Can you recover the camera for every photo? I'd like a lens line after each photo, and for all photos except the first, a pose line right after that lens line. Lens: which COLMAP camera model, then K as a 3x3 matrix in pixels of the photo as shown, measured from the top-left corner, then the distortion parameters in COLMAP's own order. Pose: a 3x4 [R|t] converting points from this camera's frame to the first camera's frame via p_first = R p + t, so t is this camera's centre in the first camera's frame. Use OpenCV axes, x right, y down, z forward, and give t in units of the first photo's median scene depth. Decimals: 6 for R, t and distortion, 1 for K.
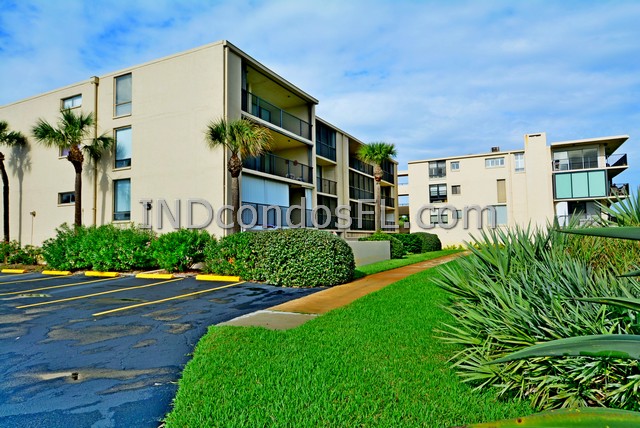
lens RADIAL K [[421.0, 0, 320.3], [0, 421.0, 216.6], [0, 0, 1]] dist [0.004624, -0.001406]
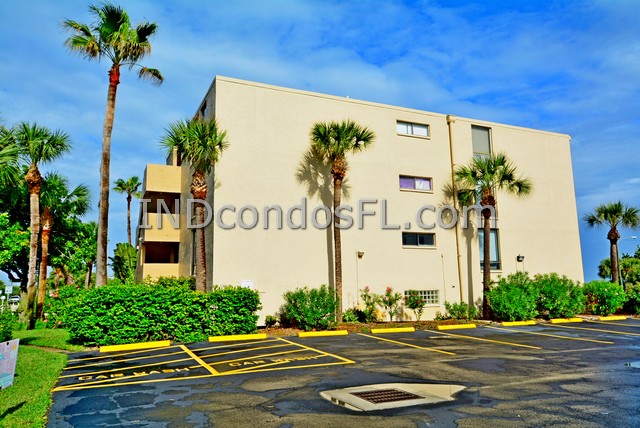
lens RADIAL K [[498.2, 0, 320.1], [0, 498.2, 212.6], [0, 0, 1]] dist [-0.016536, -0.002903]
pose [[0.641651, 0.118050, 0.757858, -1.653658], [-0.043180, 0.992077, -0.117975, 0.031927], [-0.765780, 0.042975, 0.641665, 0.546122]]
